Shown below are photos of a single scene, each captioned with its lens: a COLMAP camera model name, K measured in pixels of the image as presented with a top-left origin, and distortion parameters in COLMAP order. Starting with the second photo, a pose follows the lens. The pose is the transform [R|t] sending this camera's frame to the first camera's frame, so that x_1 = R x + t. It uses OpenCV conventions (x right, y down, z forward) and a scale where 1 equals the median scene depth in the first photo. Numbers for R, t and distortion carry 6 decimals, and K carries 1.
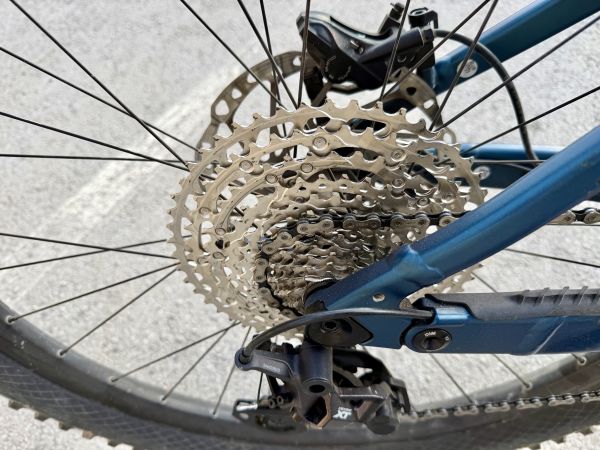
lens RADIAL K [[461.0, 0, 302.1], [0, 461.0, 225.4], [0, 0, 1]] dist [-0.010586, -0.004799]
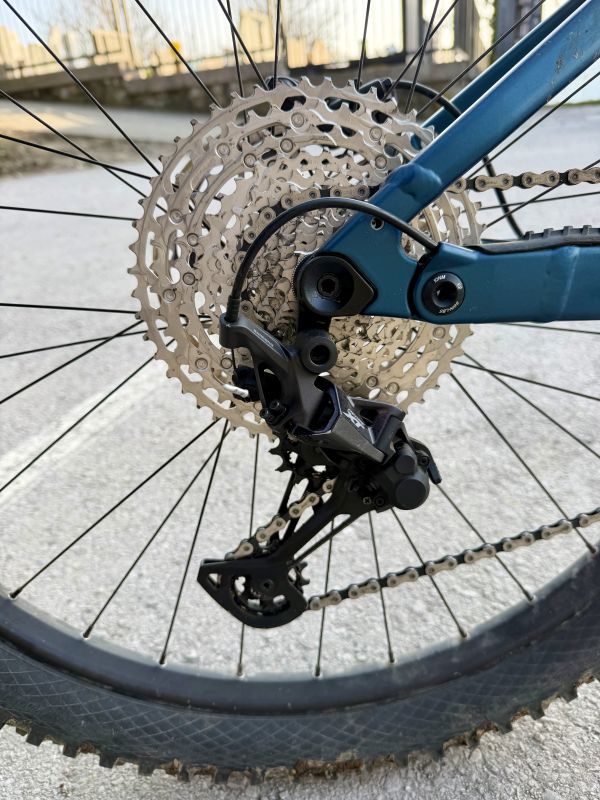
lens RADIAL K [[614.6, 0, 299.8], [0, 614.6, 399.4], [0, 0, 1]] dist [-0.010586, -0.004799]
pose [[0.993561, -0.054042, 0.099582, -0.042505], [0.091686, 0.899864, -0.426425, 0.324055], [-0.066566, 0.432810, 0.899024, 0.020469]]
